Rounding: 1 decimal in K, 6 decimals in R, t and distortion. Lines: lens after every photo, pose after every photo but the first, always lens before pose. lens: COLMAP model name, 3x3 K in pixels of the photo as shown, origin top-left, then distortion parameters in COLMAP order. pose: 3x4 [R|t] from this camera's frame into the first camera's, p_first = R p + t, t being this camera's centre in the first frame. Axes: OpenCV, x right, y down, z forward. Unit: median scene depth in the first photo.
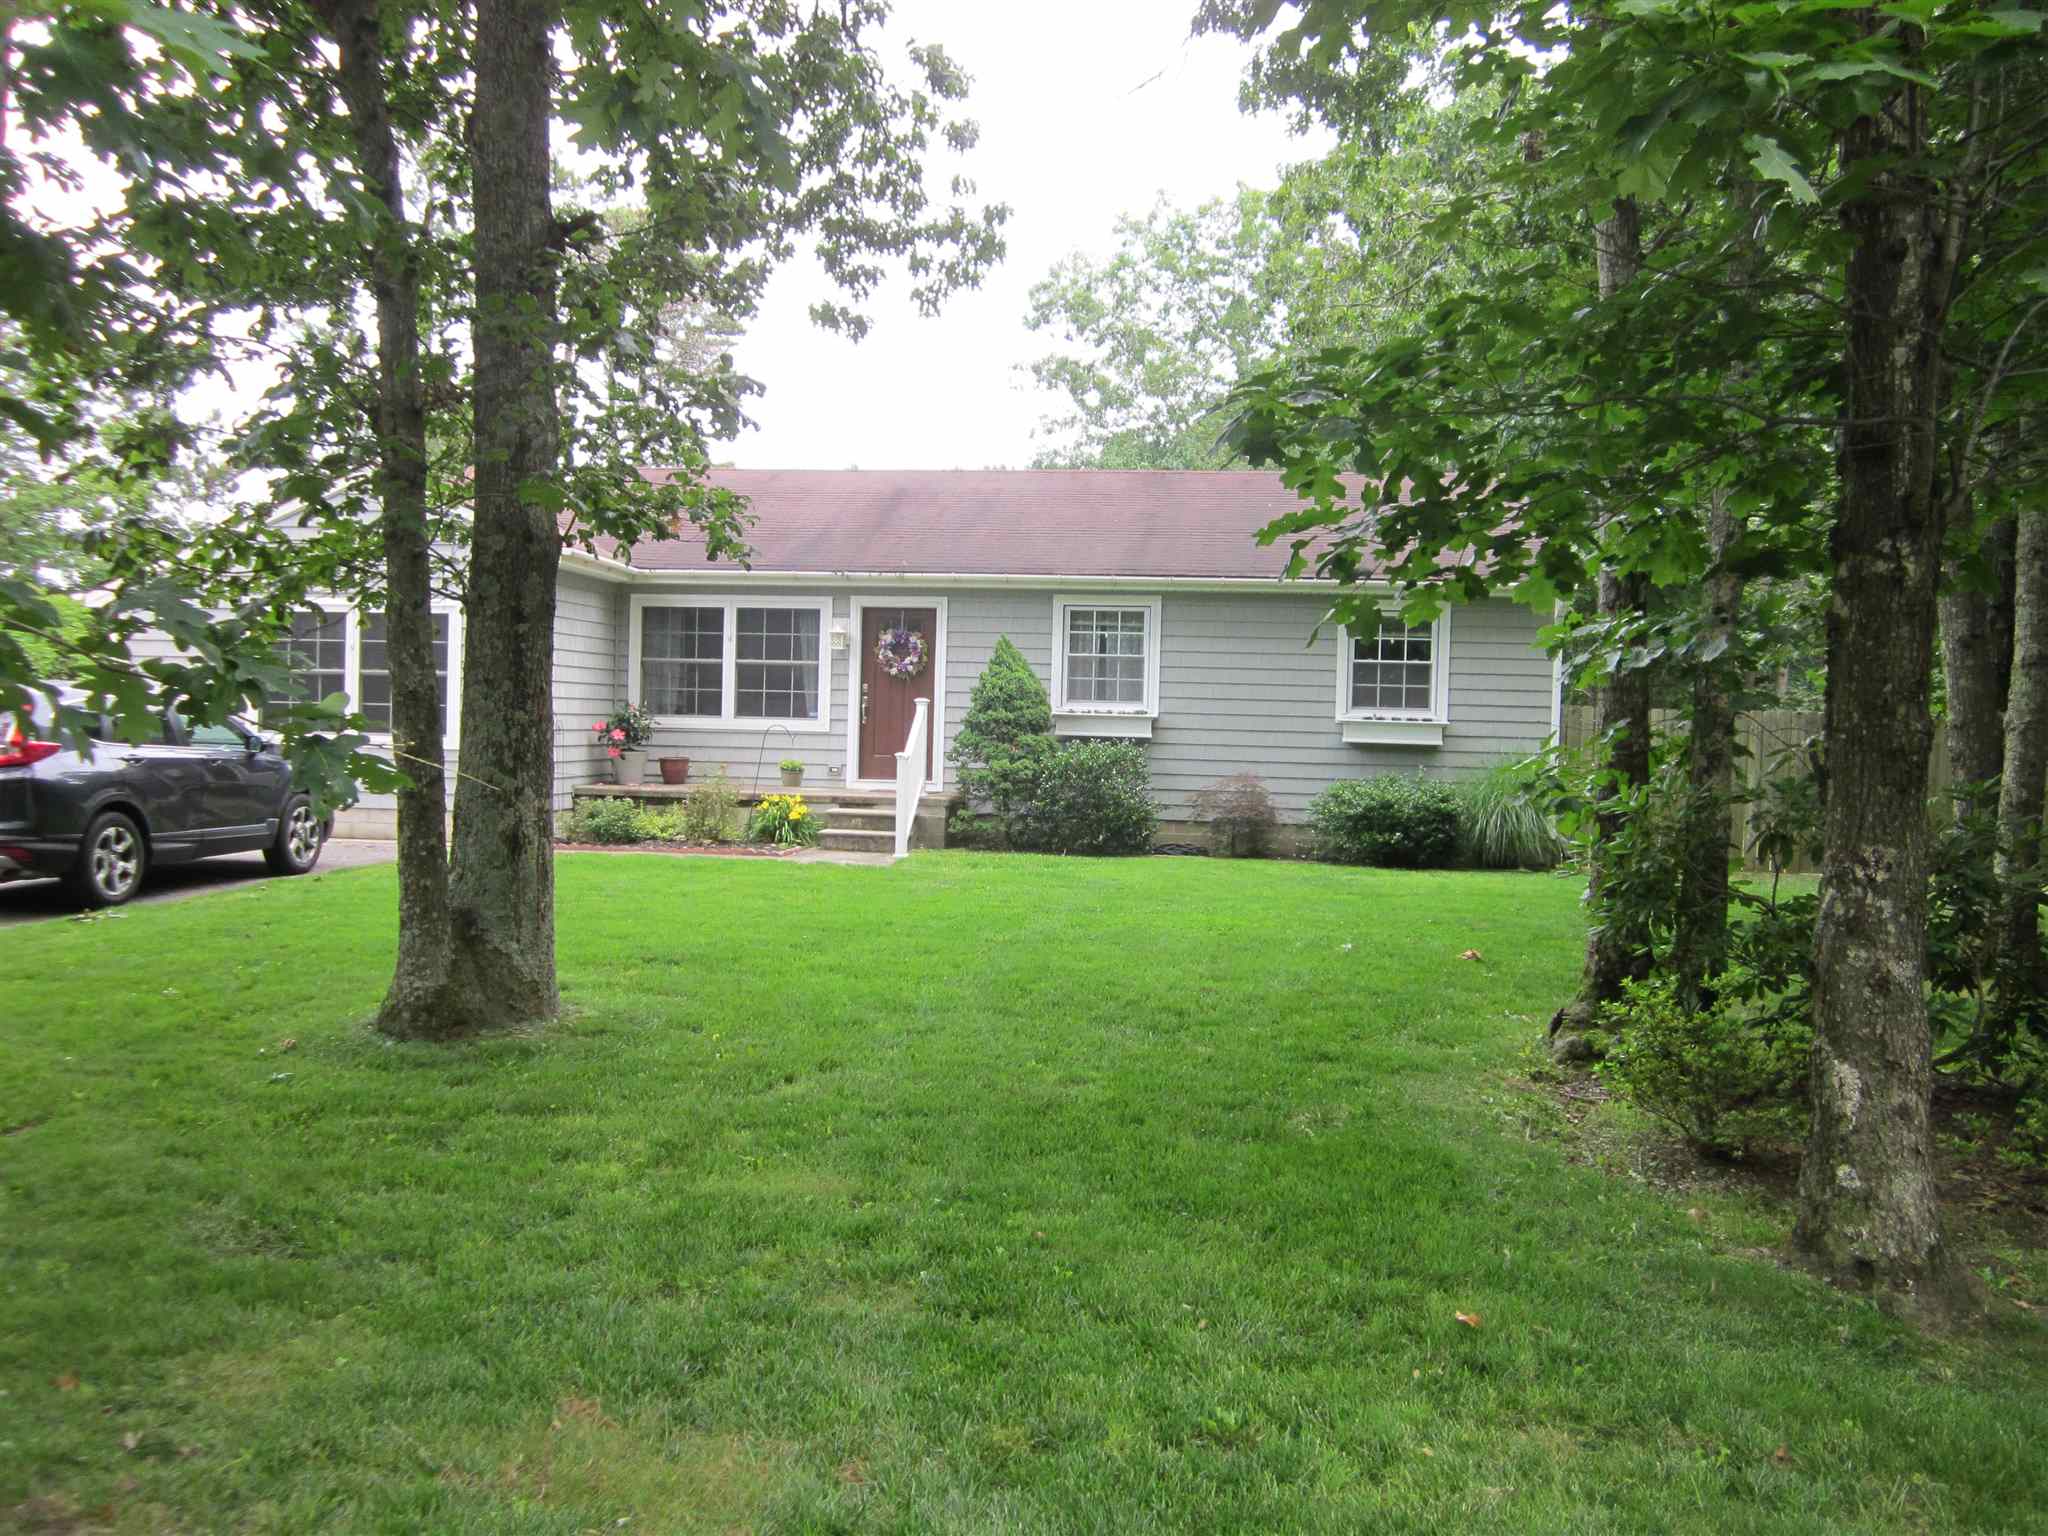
lens RADIAL K [[1718.6, 0, 1024.0], [0, 1718.6, 768.0], [0, 0, 1]] dist [-0.037689, -0.000690]
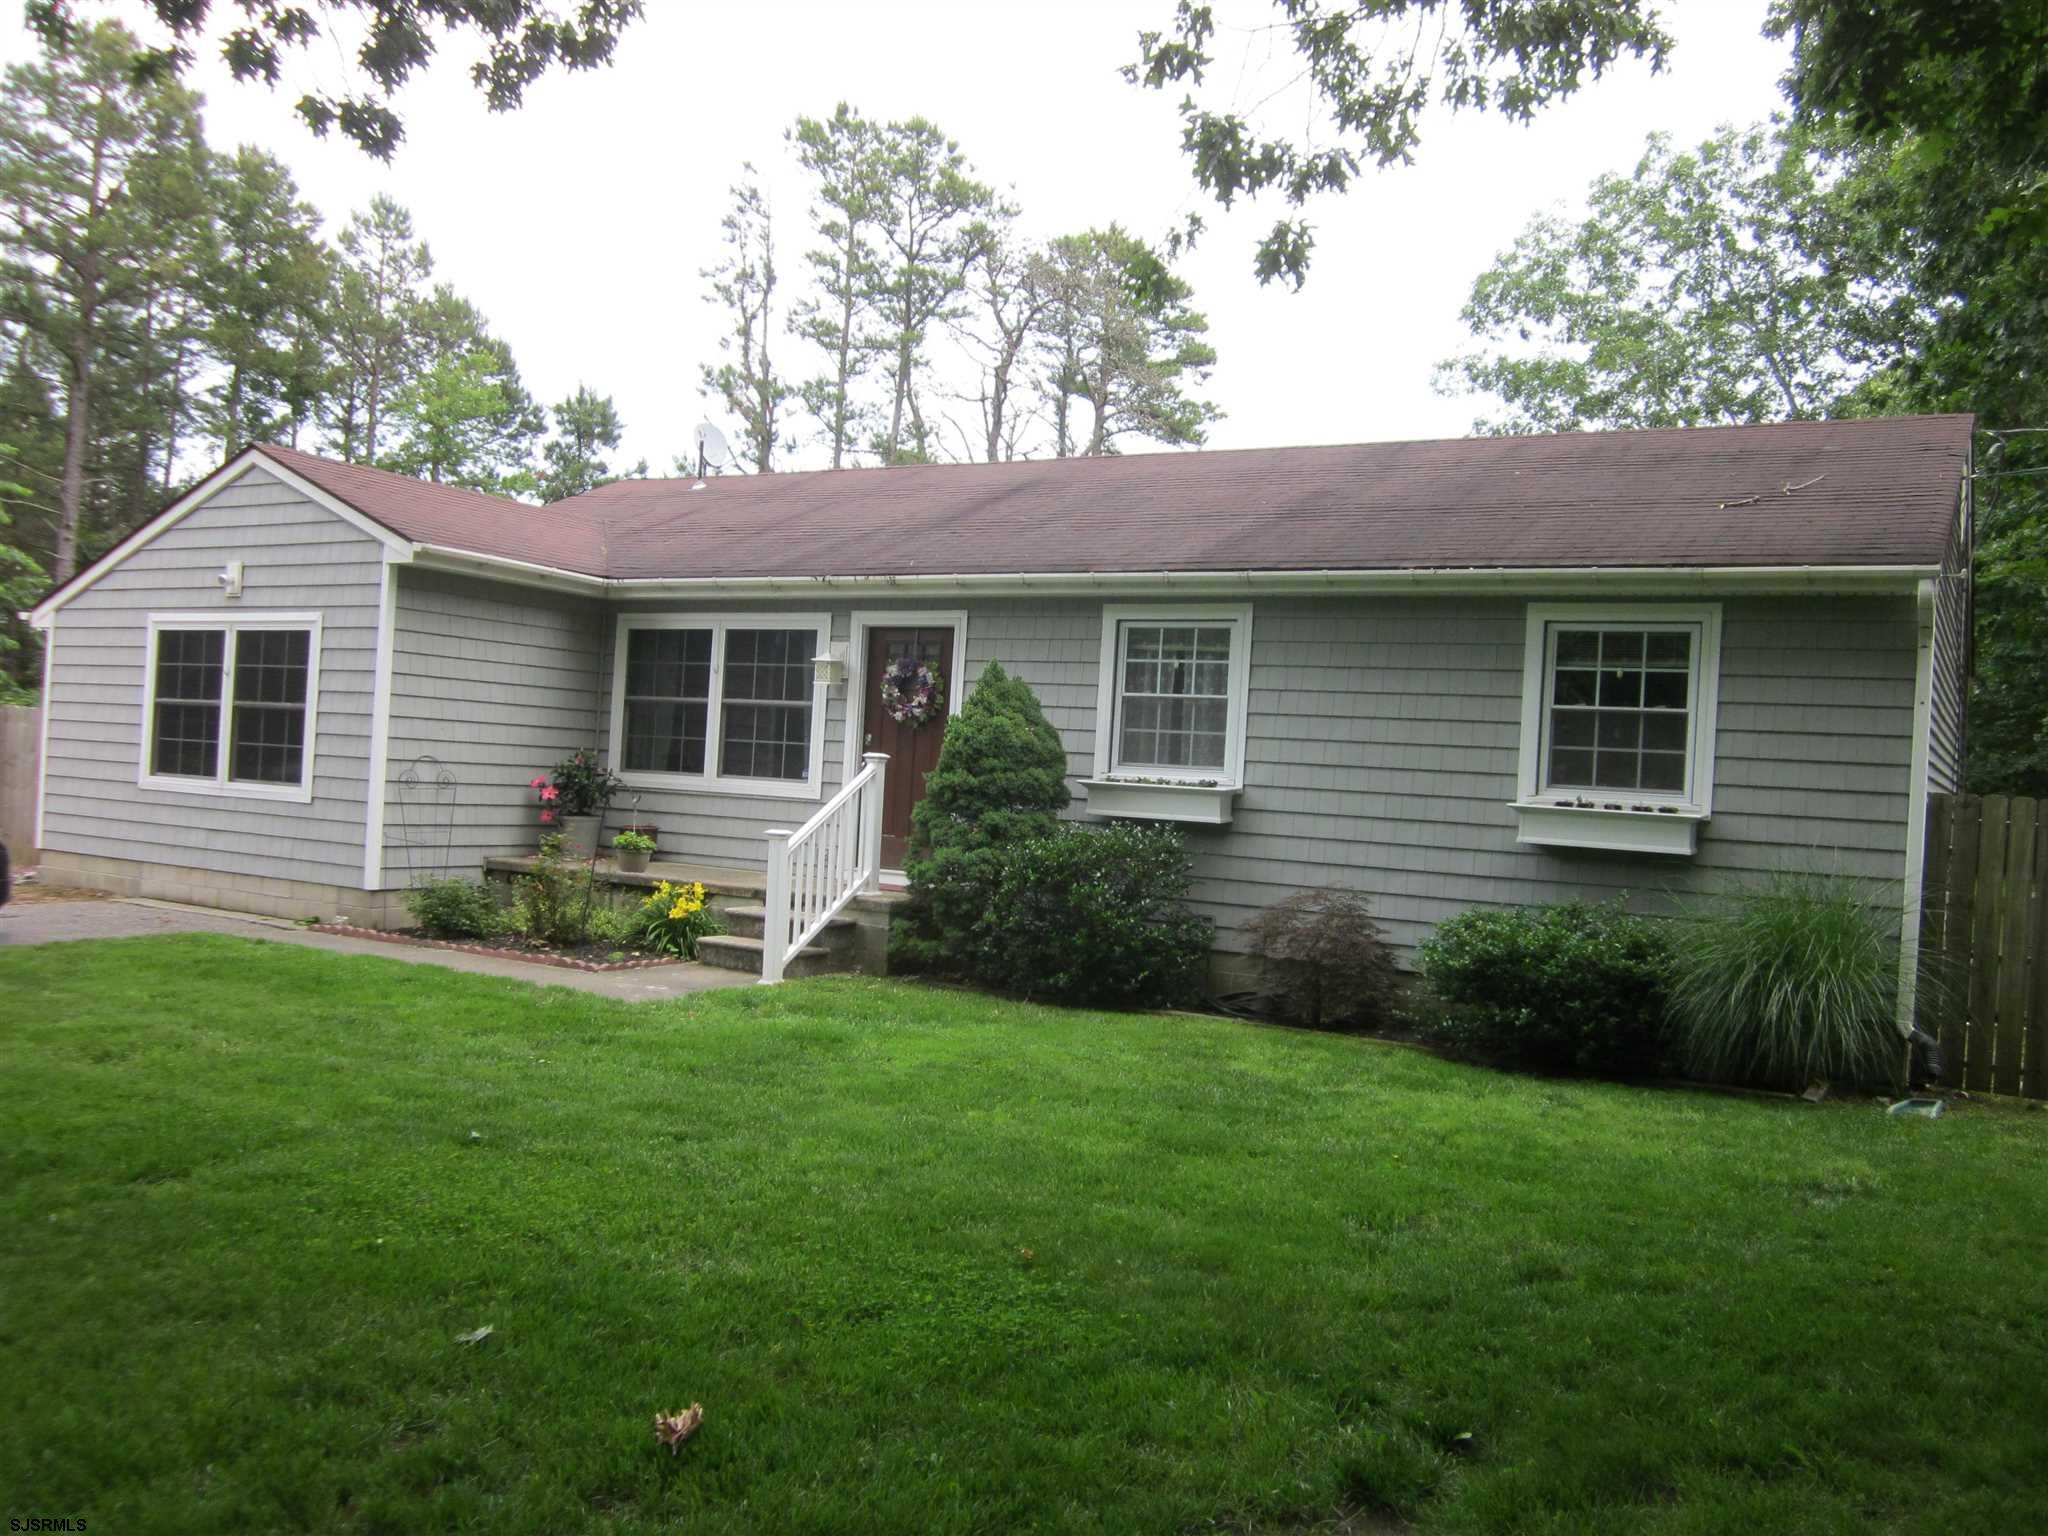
lens RADIAL K [[1718.6, 0, 1024.0], [0, 1718.6, 768.0], [0, 0, 1]] dist [-0.037689, -0.000690]
pose [[0.921042, 0.024986, -0.388661, 0.251615], [-0.044852, 0.998105, -0.042125, -0.008010], [0.386872, 0.056231, 0.920417, 0.379592]]
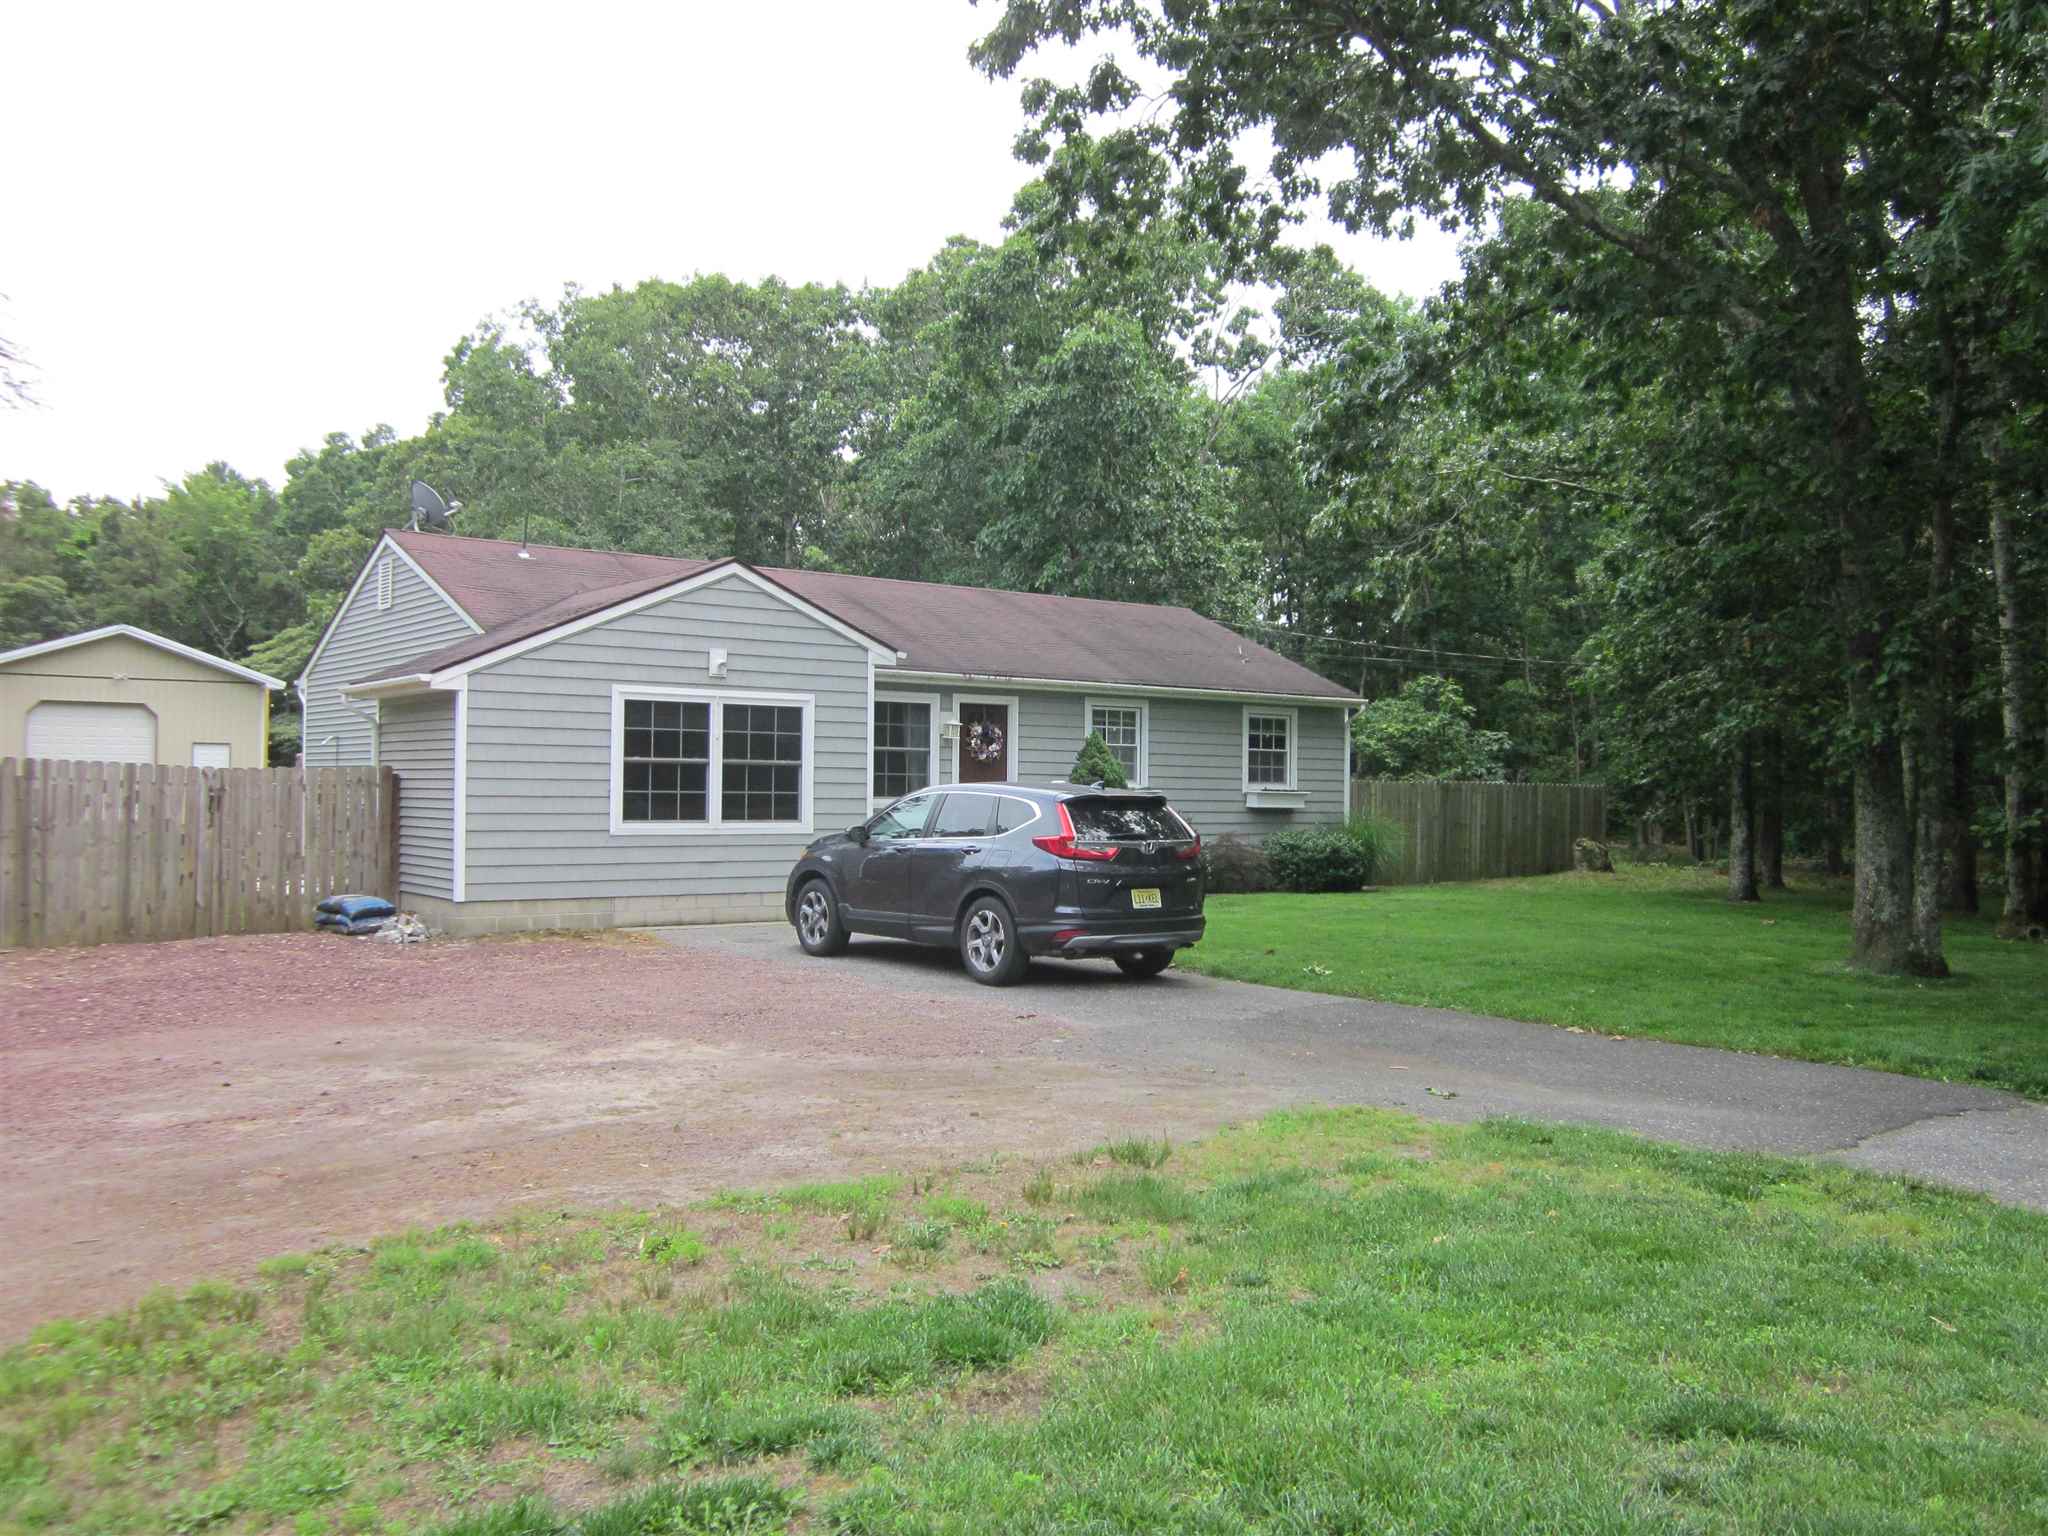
lens RADIAL K [[1718.6, 0, 1024.0], [0, 1718.6, 768.0], [0, 0, 1]] dist [-0.037689, -0.000690]
pose [[0.705522, -0.006994, 0.708653, -0.926336], [0.030085, 0.999345, -0.020089, -0.024182], [-0.708049, 0.035493, 0.705271, 0.135243]]
